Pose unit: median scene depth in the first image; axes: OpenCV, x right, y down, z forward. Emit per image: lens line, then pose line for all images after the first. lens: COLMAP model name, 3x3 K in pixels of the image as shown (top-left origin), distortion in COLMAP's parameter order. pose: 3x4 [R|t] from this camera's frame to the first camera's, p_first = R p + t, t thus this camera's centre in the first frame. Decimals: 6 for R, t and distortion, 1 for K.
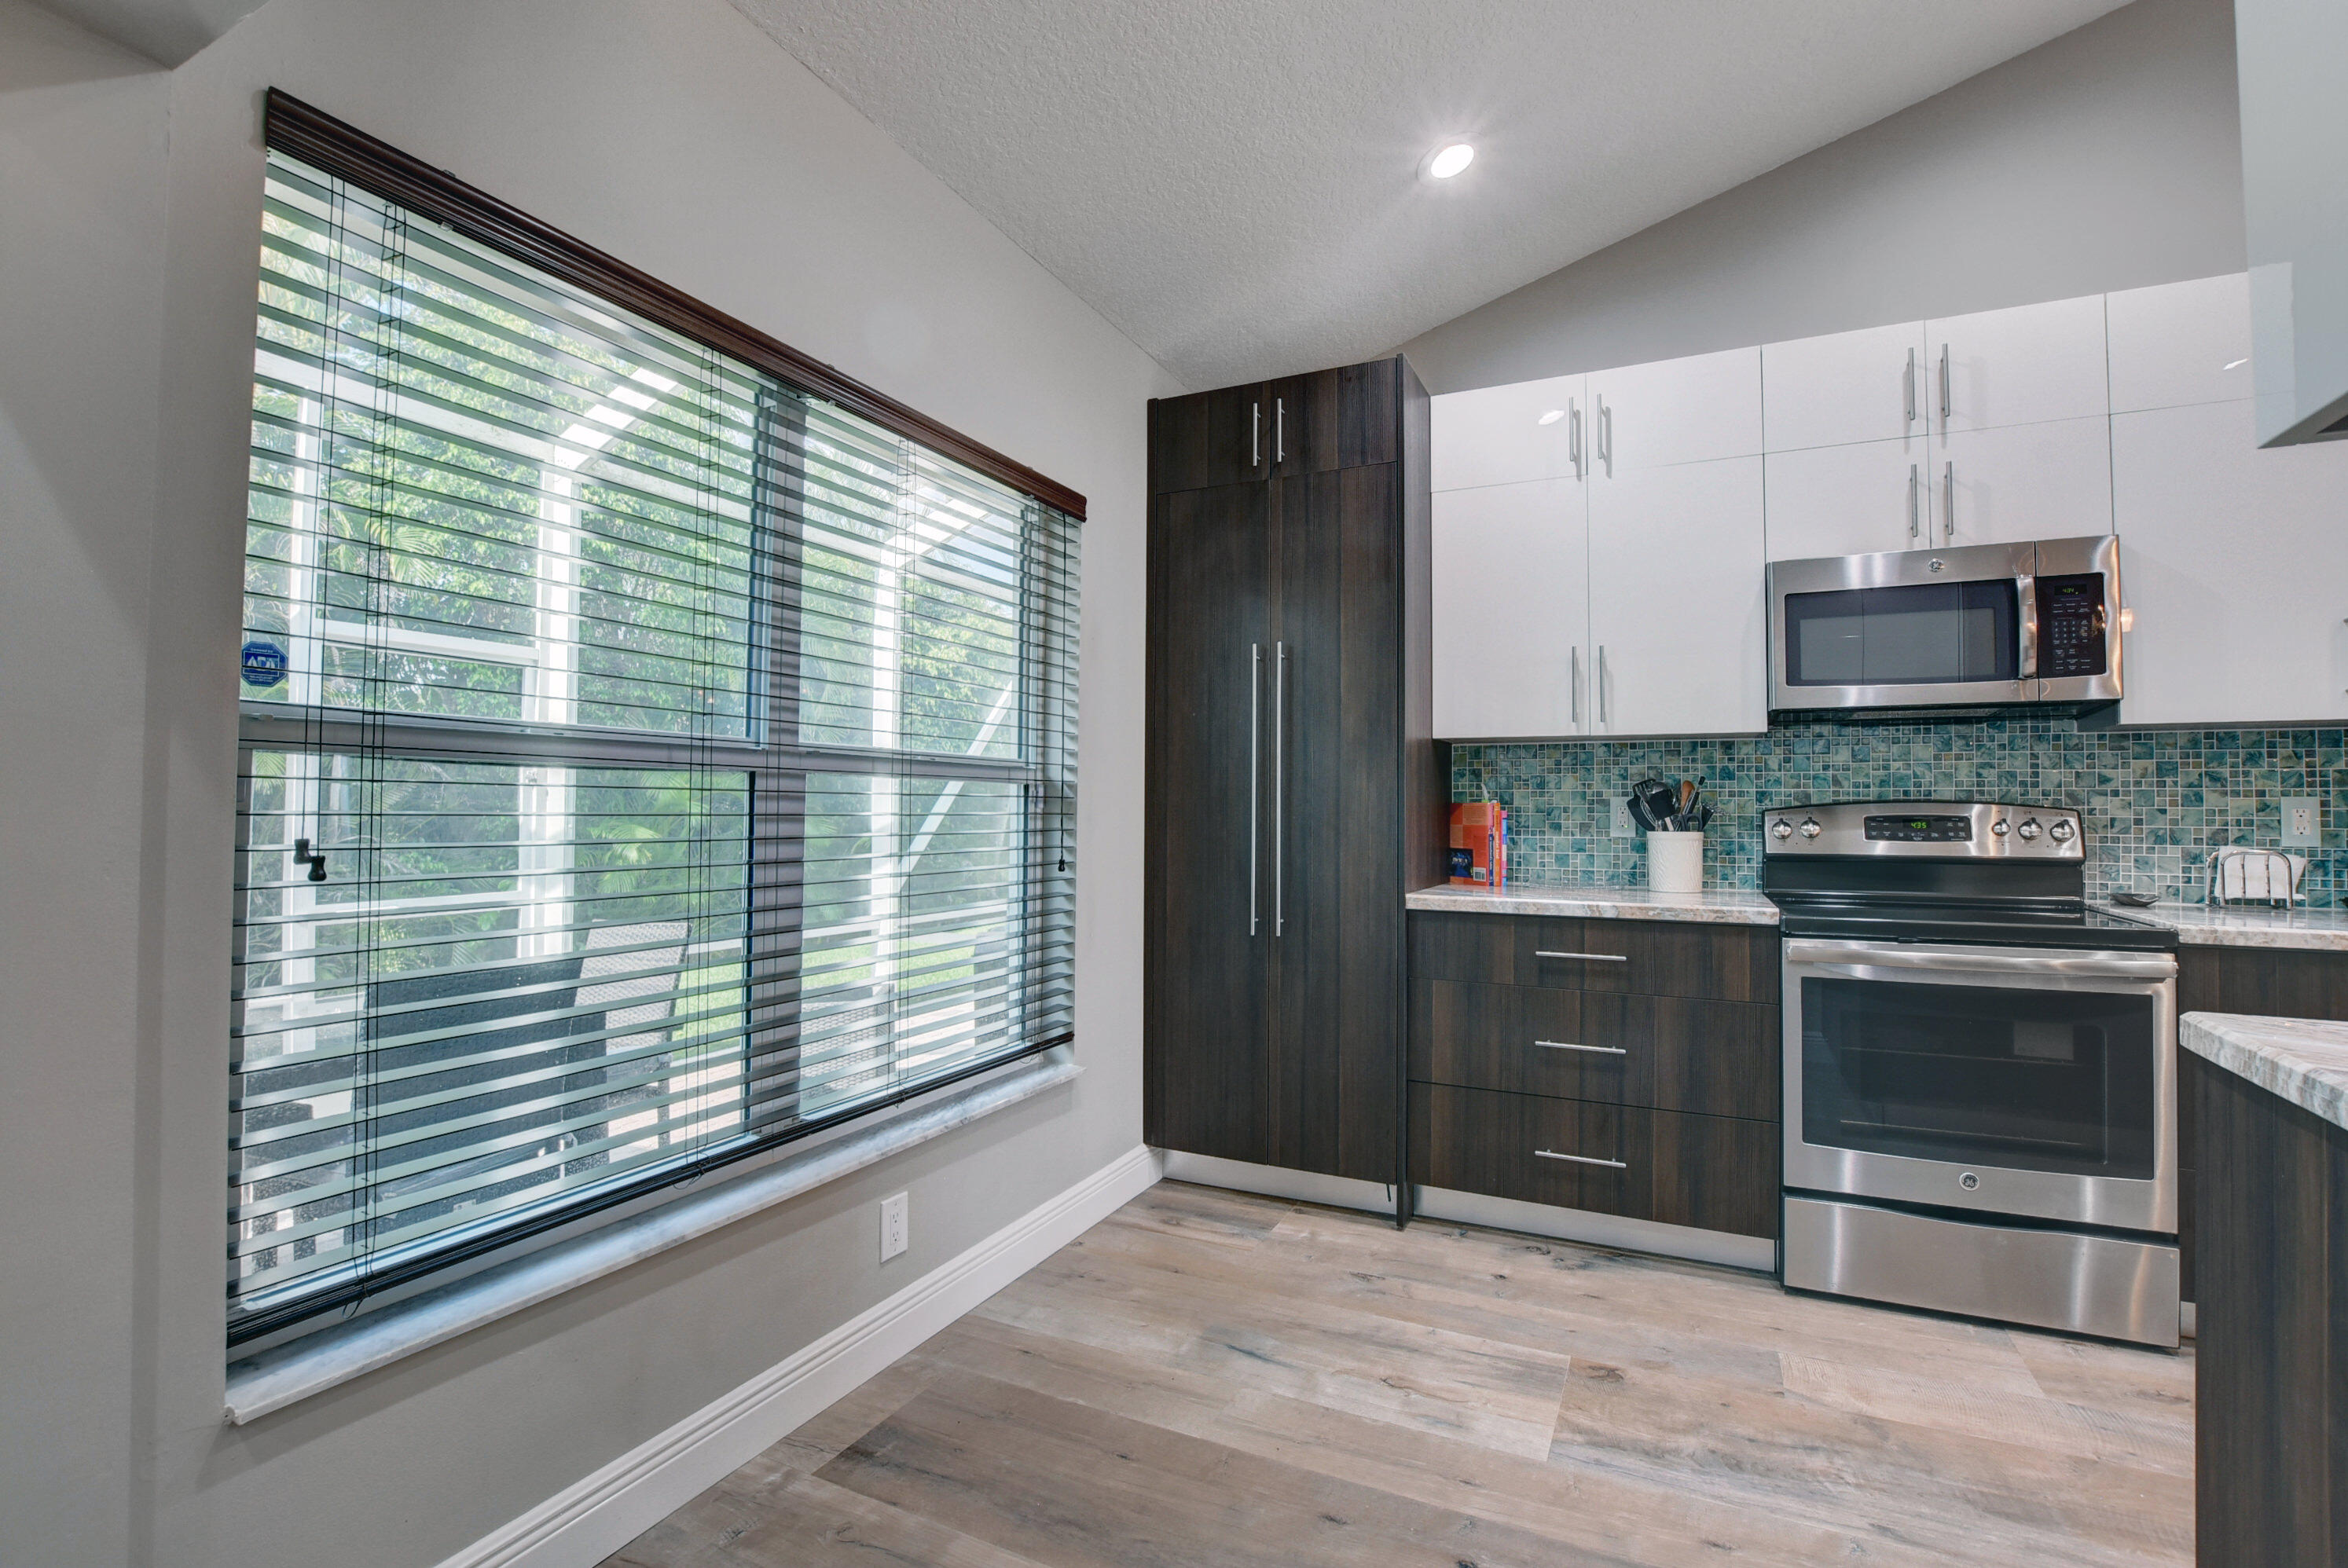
lens RADIAL K [[1027.5, 0, 1212.2], [0, 1027.5, 787.9], [0, 0, 1]] dist [-0.029309, 0.000258]
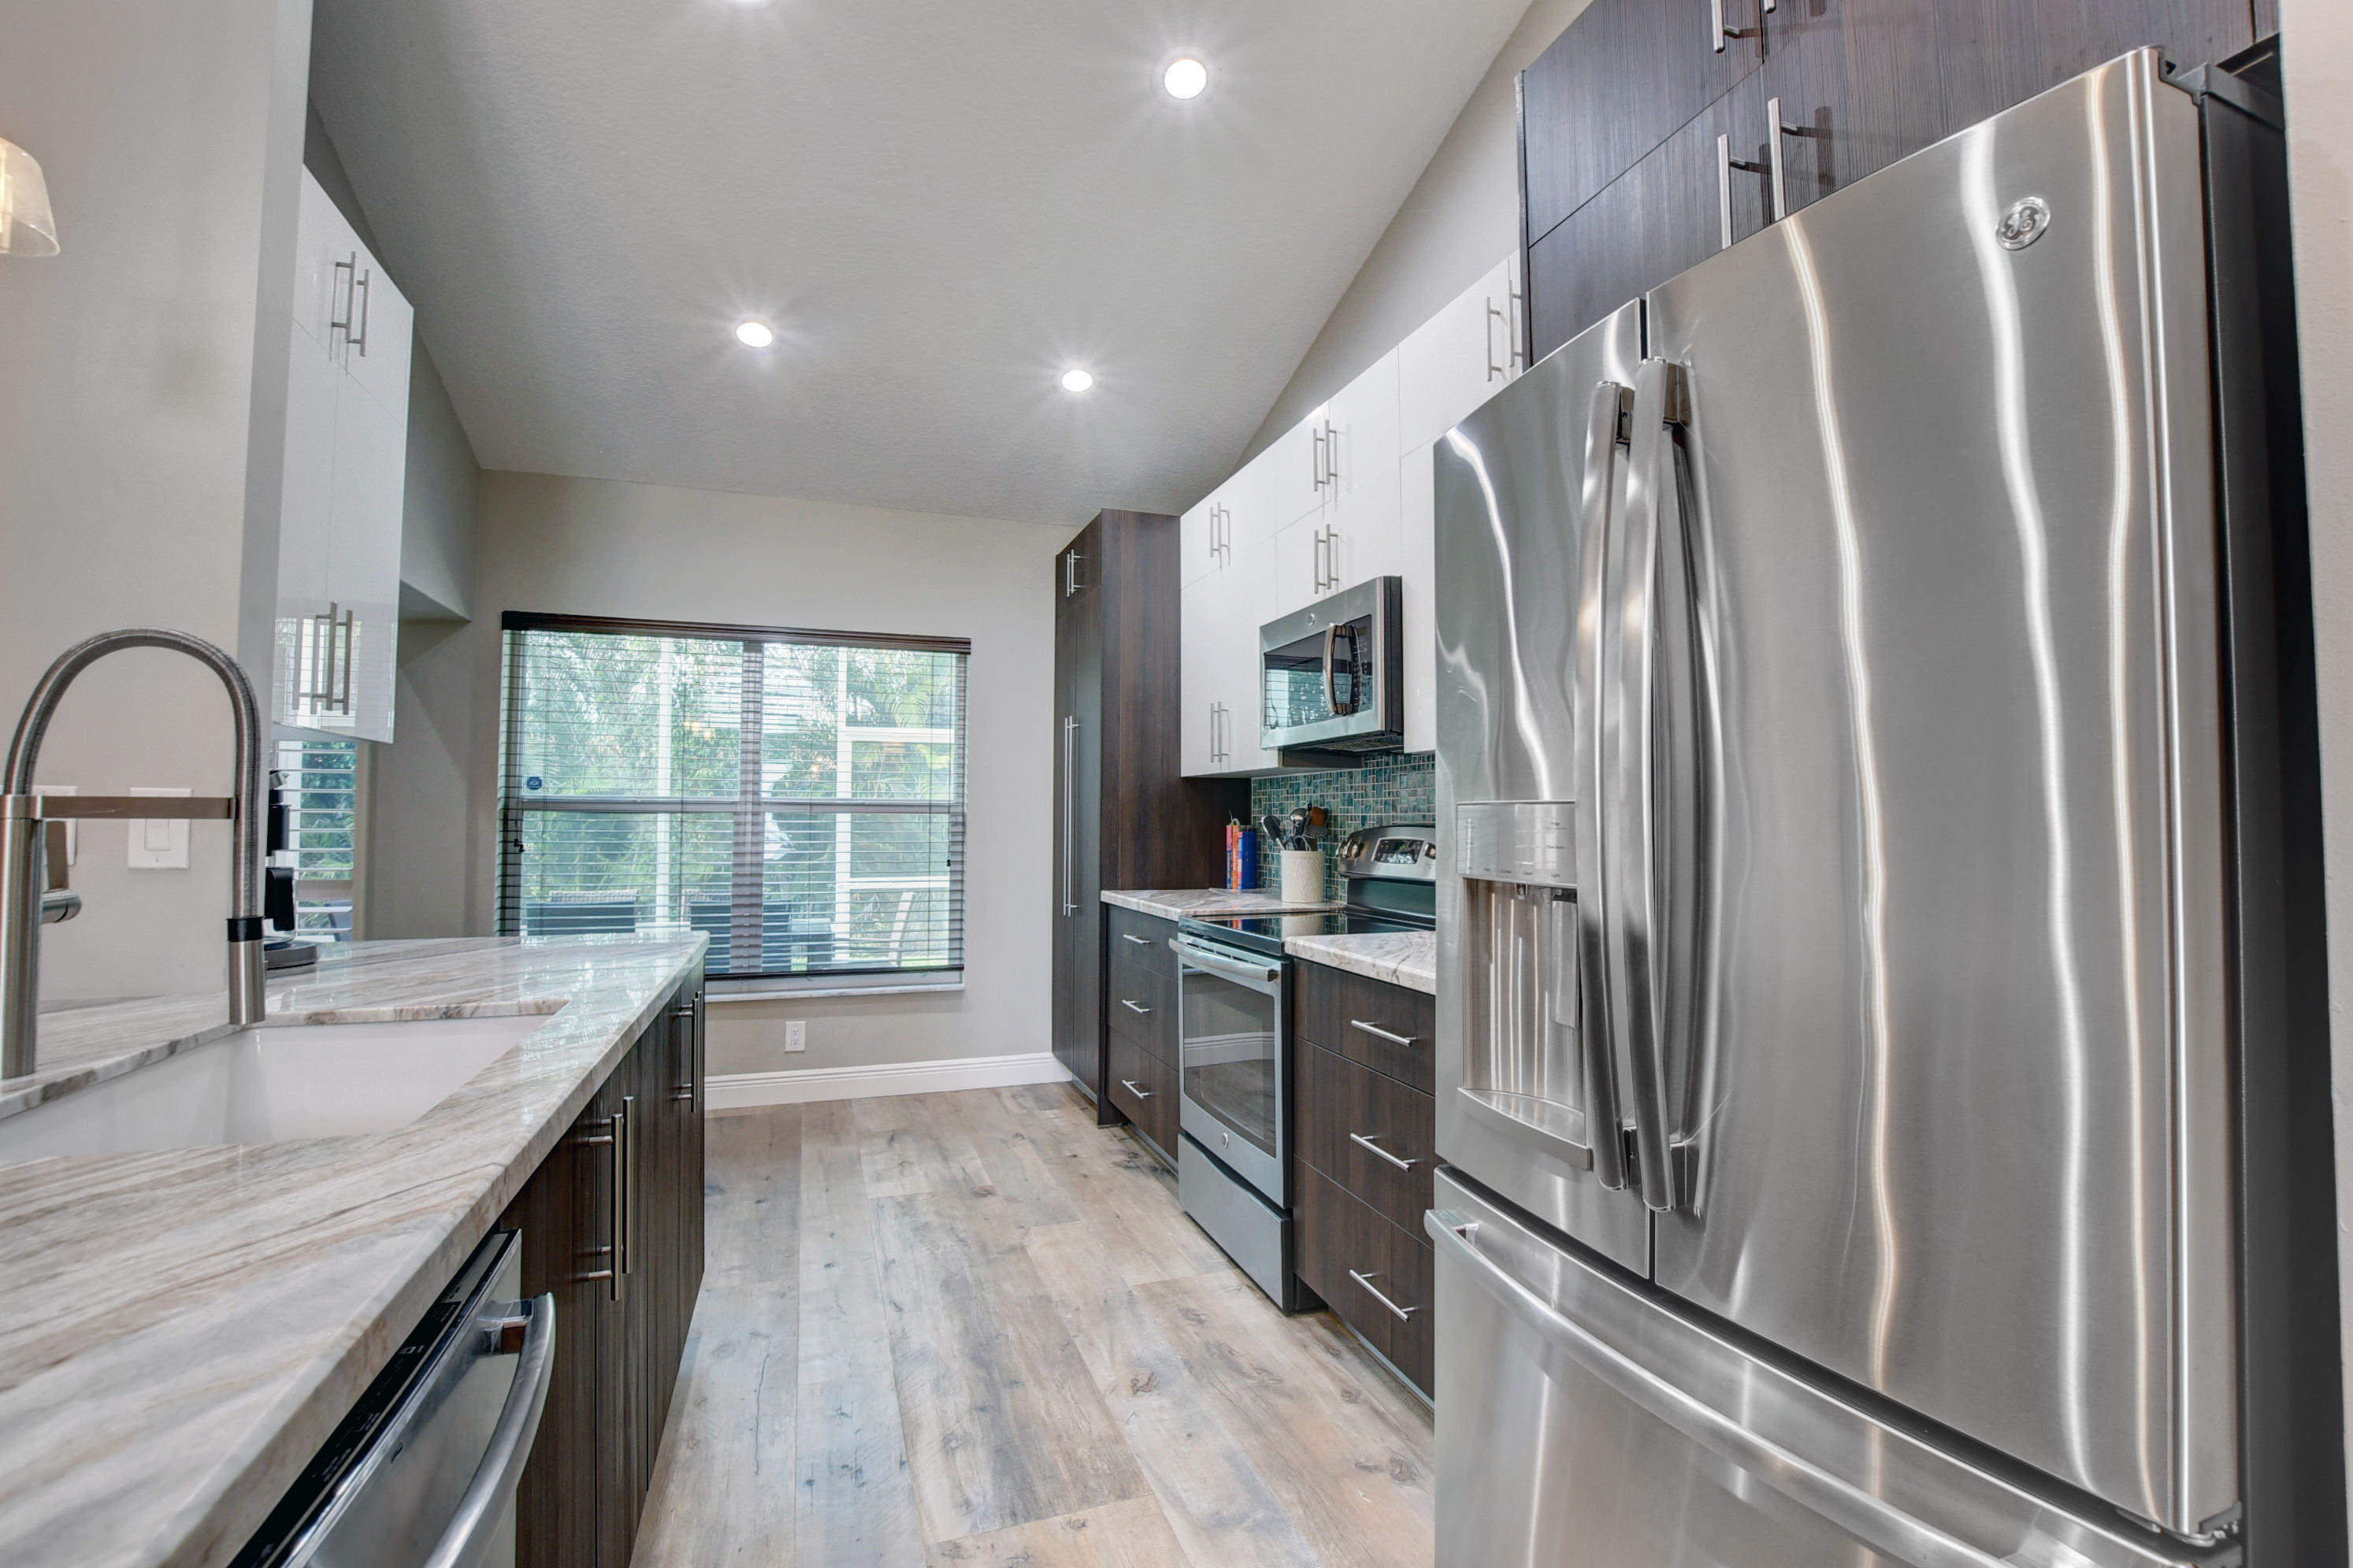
lens RADIAL K [[1031.1, 0, 1180.8], [0, 1031.1, 778.3], [0, 0, 1]] dist [-0.041337, 0.007206]
pose [[0.711747, -0.034779, -0.701574, 1.503118], [0.021481, 0.999384, -0.027749, -0.013306], [0.702107, 0.004680, 0.712056, 0.069568]]
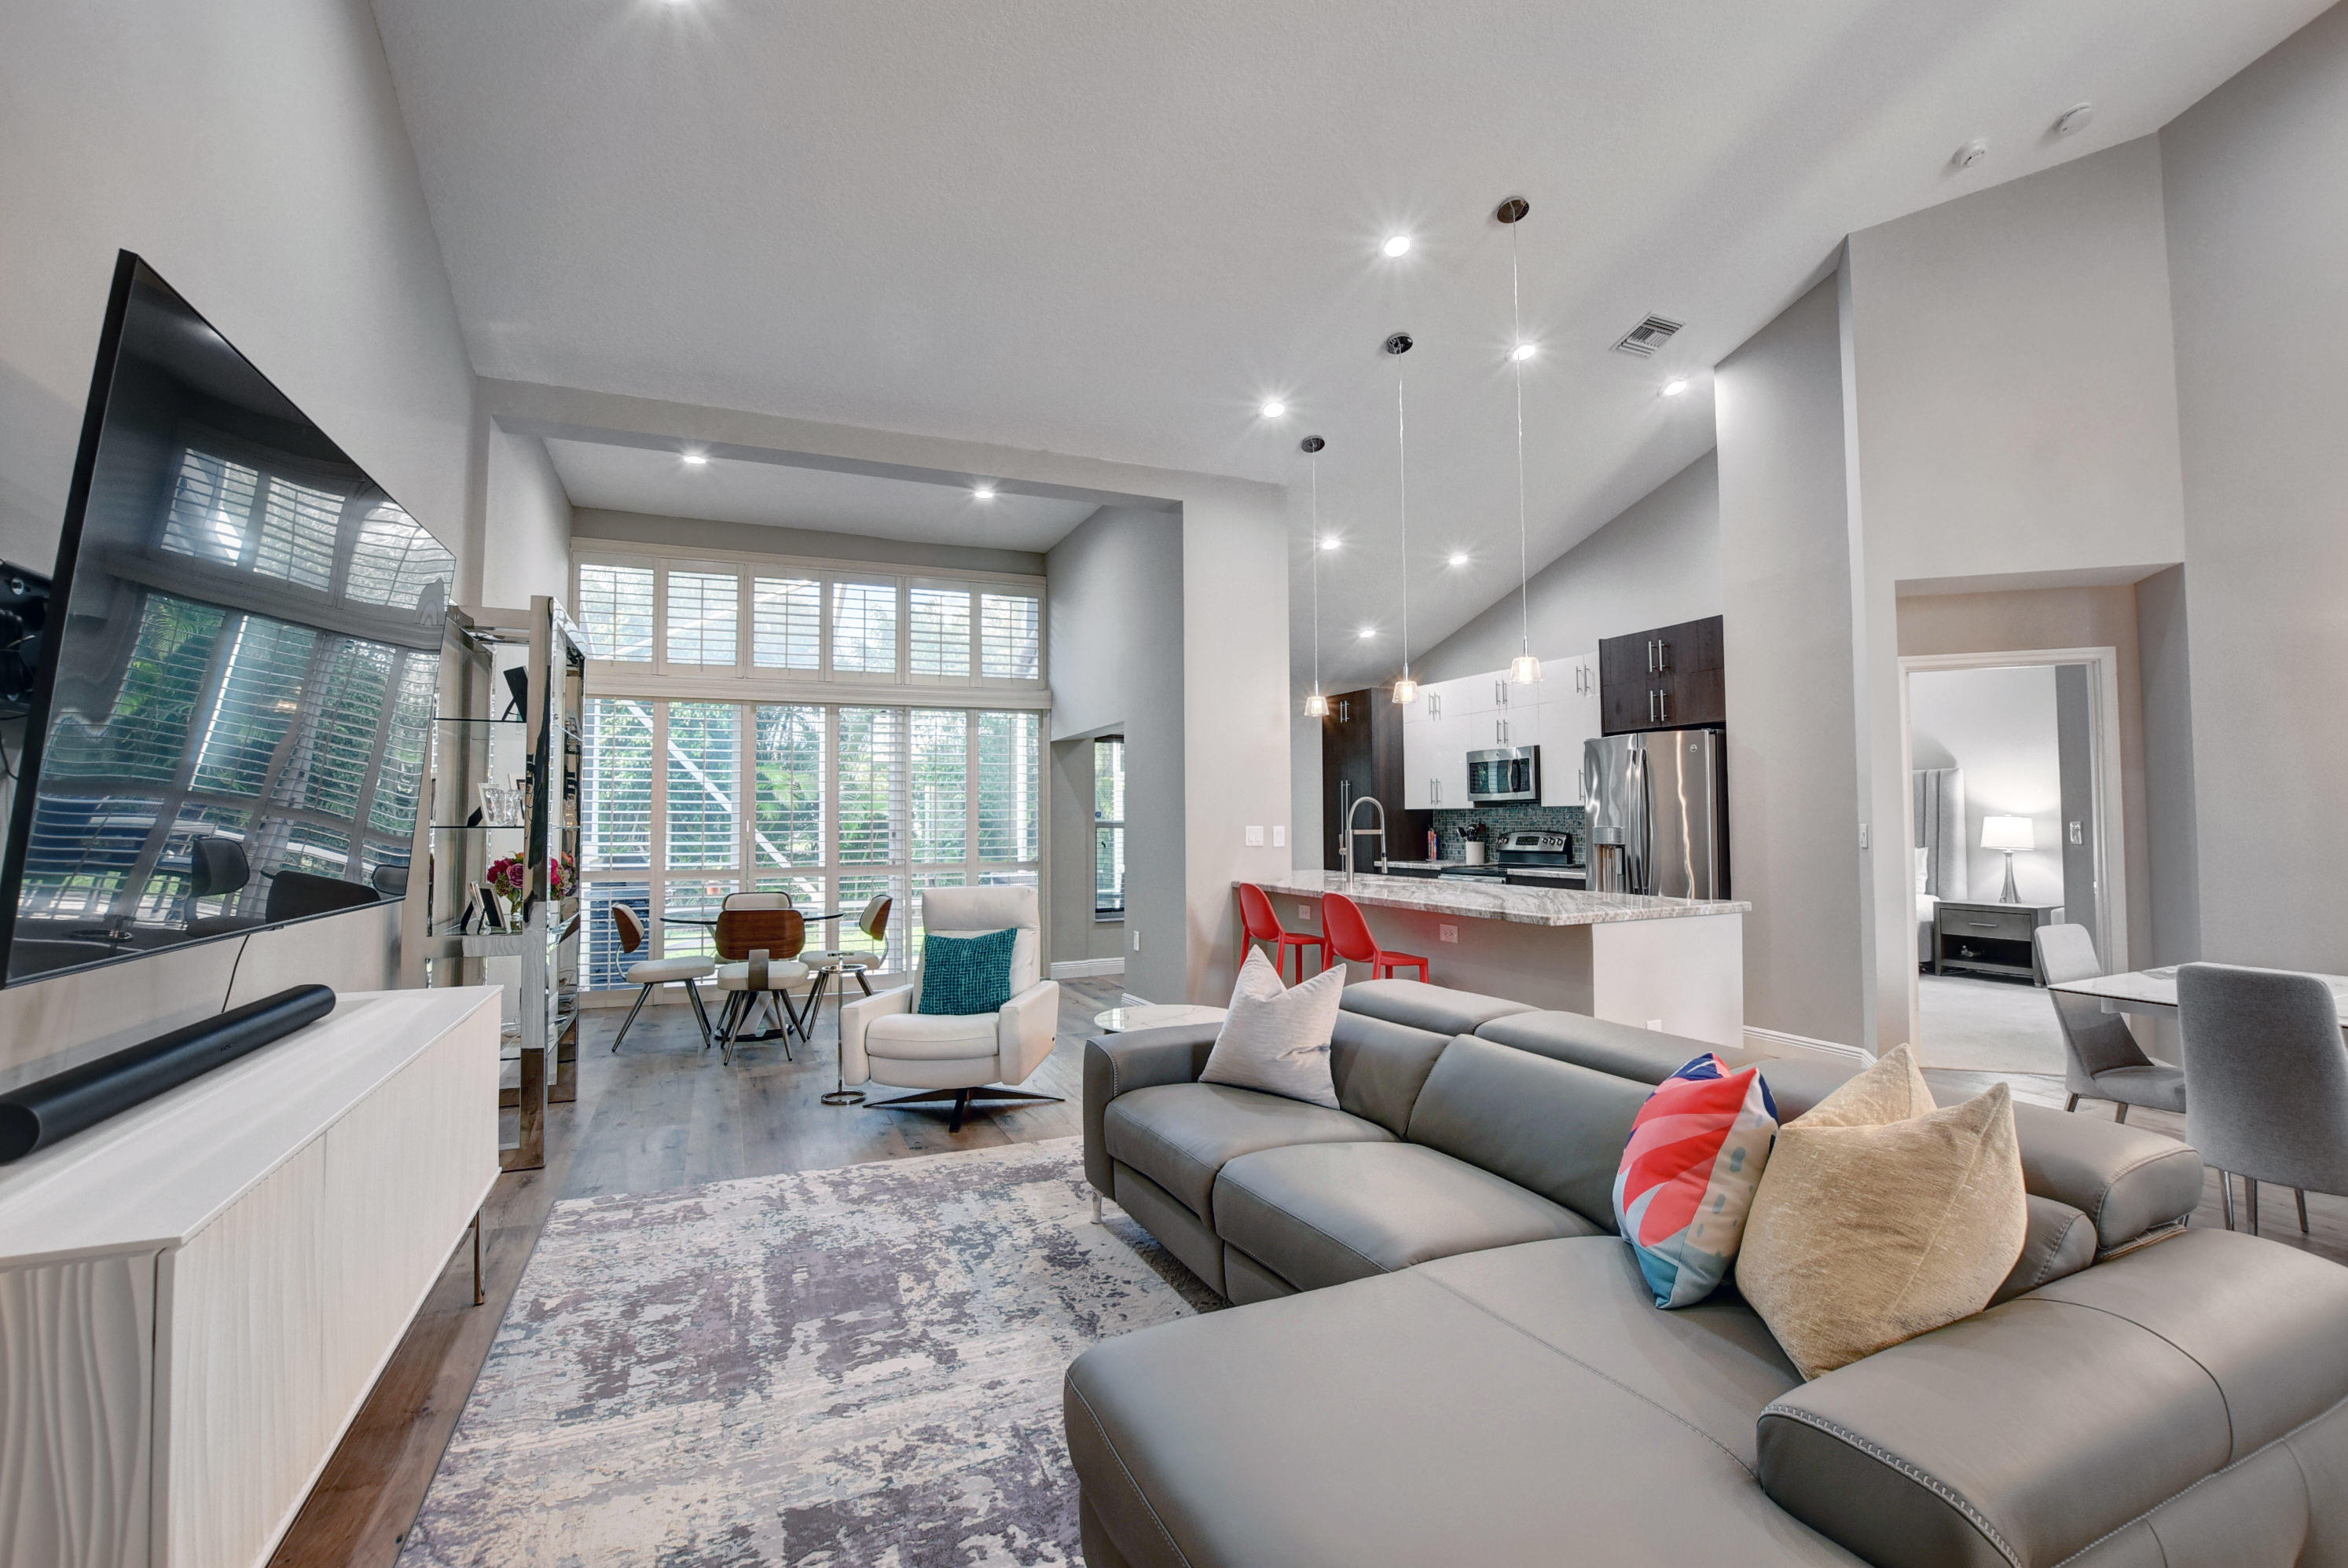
lens RADIAL K [[1054.0, 0, 1175.0], [0, 1054.0, 777.8], [0, 0, 1]] dist [-0.011631, 0.000191]
pose [[0.760656, -0.042999, -0.647730, 2.157437], [0.030127, 0.999067, -0.030943, -0.086521], [0.648456, 0.004022, 0.761241, -2.177475]]
